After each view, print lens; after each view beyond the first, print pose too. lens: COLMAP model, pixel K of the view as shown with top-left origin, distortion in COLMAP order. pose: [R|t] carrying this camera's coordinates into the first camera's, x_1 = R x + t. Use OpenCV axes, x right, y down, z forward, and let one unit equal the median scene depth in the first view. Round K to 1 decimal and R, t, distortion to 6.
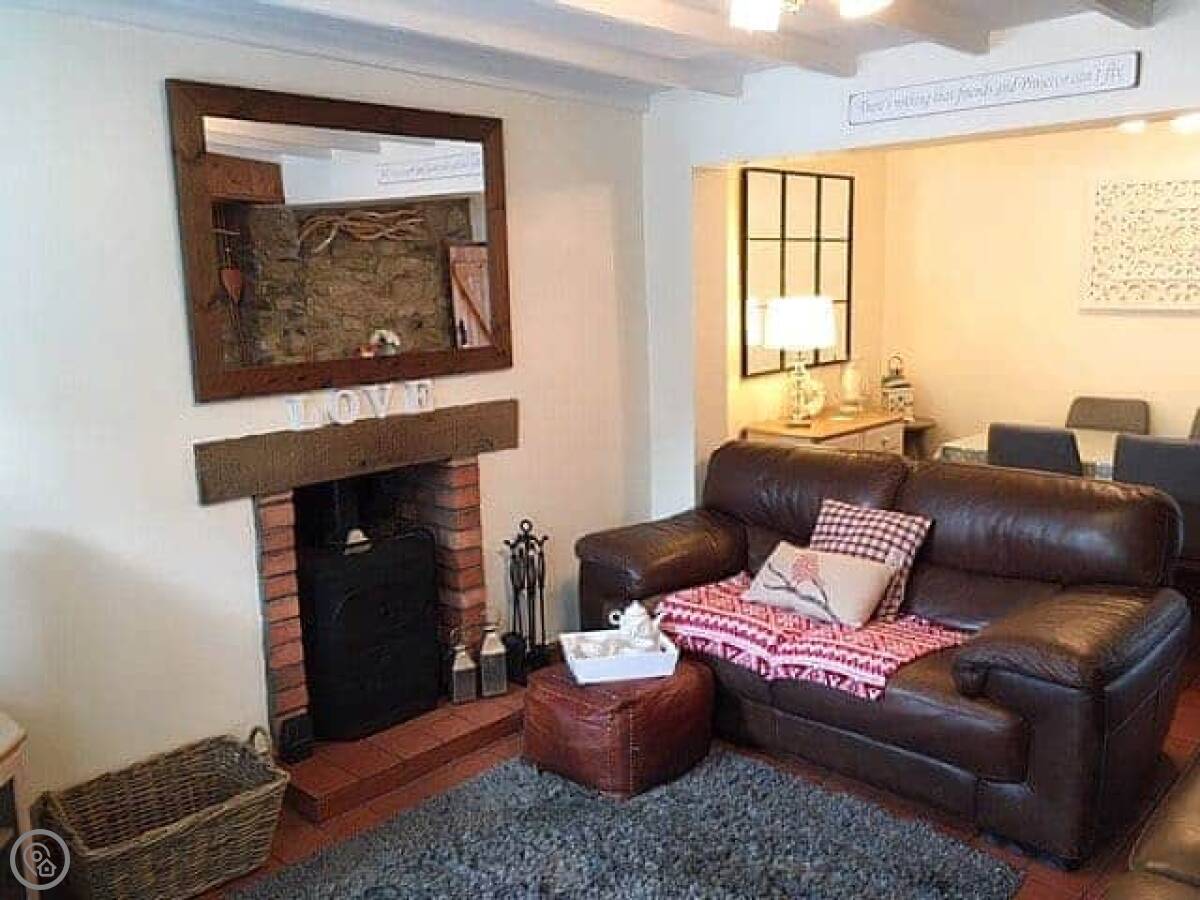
lens RADIAL K [[1015.3, 0, 596.8], [0, 1015.3, 451.8], [0, 0, 1]] dist [0.038722, -0.039700]
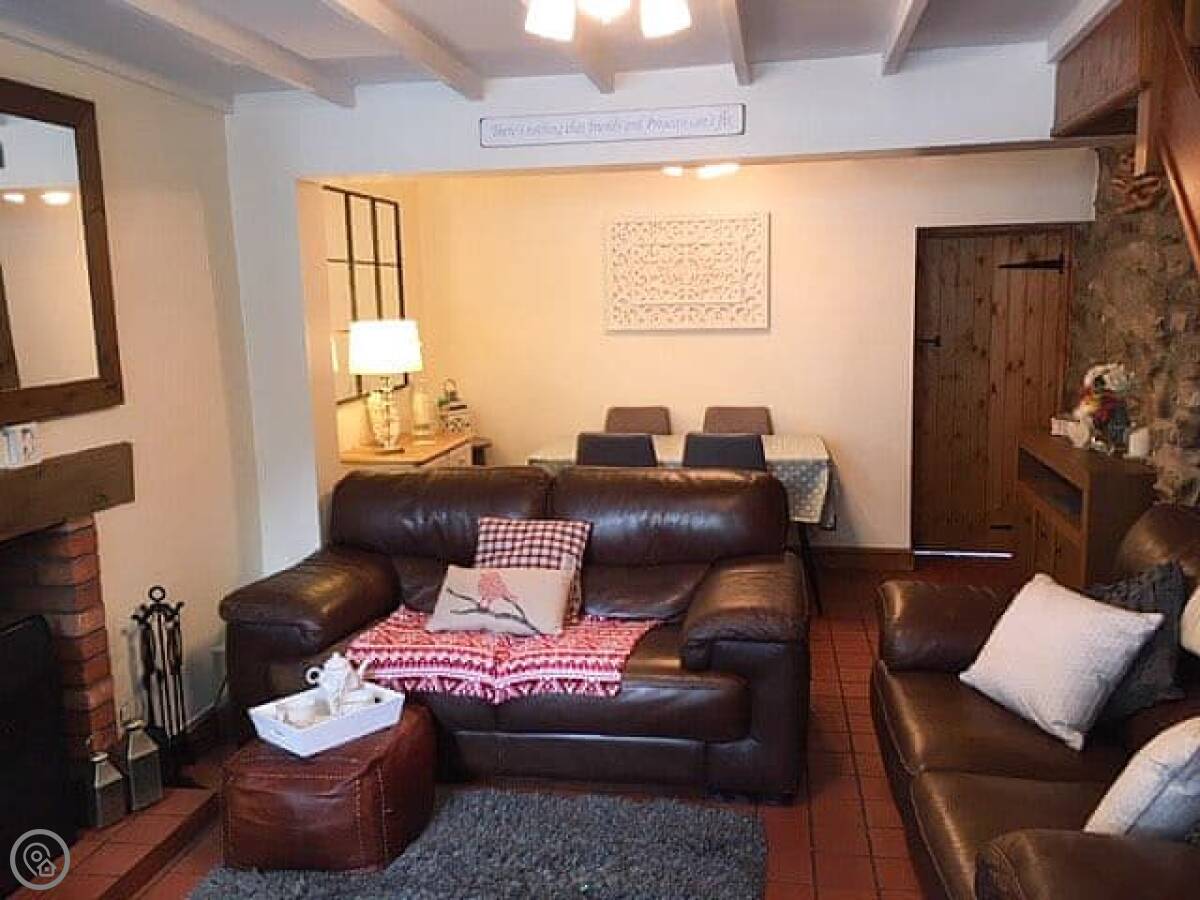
lens RADIAL K [[1015.3, 0, 602.6], [0, 1015.3, 452.2], [0, 0, 1]] dist [0.038722, -0.039700]
pose [[0.824104, -0.083123, 0.560307, -0.239200], [0.103440, 0.994625, -0.004585, -0.000246], [-0.556914, 0.061737, 0.828273, 0.105503]]
